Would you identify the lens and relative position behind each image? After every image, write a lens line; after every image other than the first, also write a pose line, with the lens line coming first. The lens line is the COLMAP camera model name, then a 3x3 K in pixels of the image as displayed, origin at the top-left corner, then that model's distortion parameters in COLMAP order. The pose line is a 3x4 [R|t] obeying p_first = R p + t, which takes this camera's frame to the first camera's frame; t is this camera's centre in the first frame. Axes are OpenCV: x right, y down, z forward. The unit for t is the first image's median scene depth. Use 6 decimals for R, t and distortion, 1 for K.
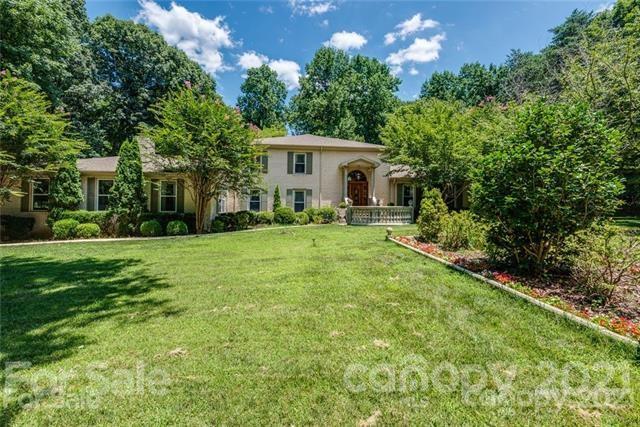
lens RADIAL K [[291.6, 0, 320.0], [0, 291.6, 213.5], [0, 0, 1]] dist [0.027906, -0.009504]
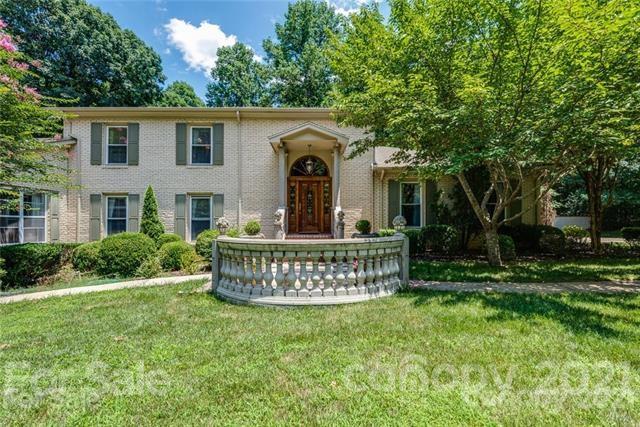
lens RADIAL K [[297.9, 0, 316.7], [0, 297.9, 224.1], [0, 0, 1]] dist [0.014918, -0.010165]
pose [[0.997670, -0.013486, -0.066873, 0.184812], [0.013867, 0.999890, 0.005239, -0.030495], [0.066795, -0.006154, 0.997748, 0.506190]]
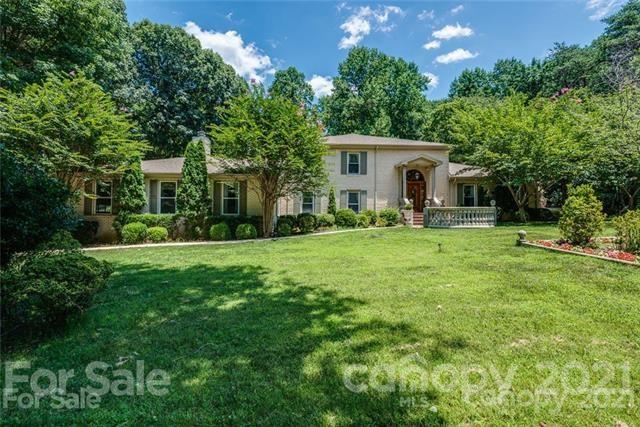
lens RADIAL K [[291.6, 0, 320.0], [0, 291.6, 213.5], [0, 0, 1]] dist [0.027906, -0.009504]
pose [[0.999227, -0.005735, -0.038898, -0.152653], [0.005354, 0.999937, -0.009895, 0.001605], [0.038952, 0.009679, 0.999194, 0.044157]]
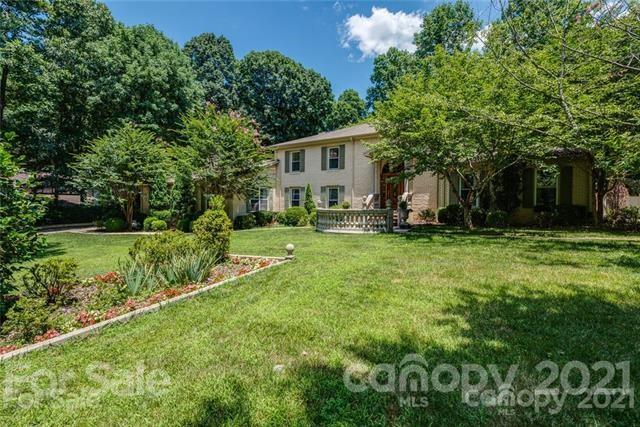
lens RADIAL K [[291.6, 0, 320.0], [0, 291.6, 213.5], [0, 0, 1]] dist [0.027906, -0.009504]
pose [[0.807981, 0.012402, -0.589079, 0.474047], [0.009236, 0.999389, 0.033709, -0.028951], [0.589137, -0.032677, 0.807372, 0.233284]]
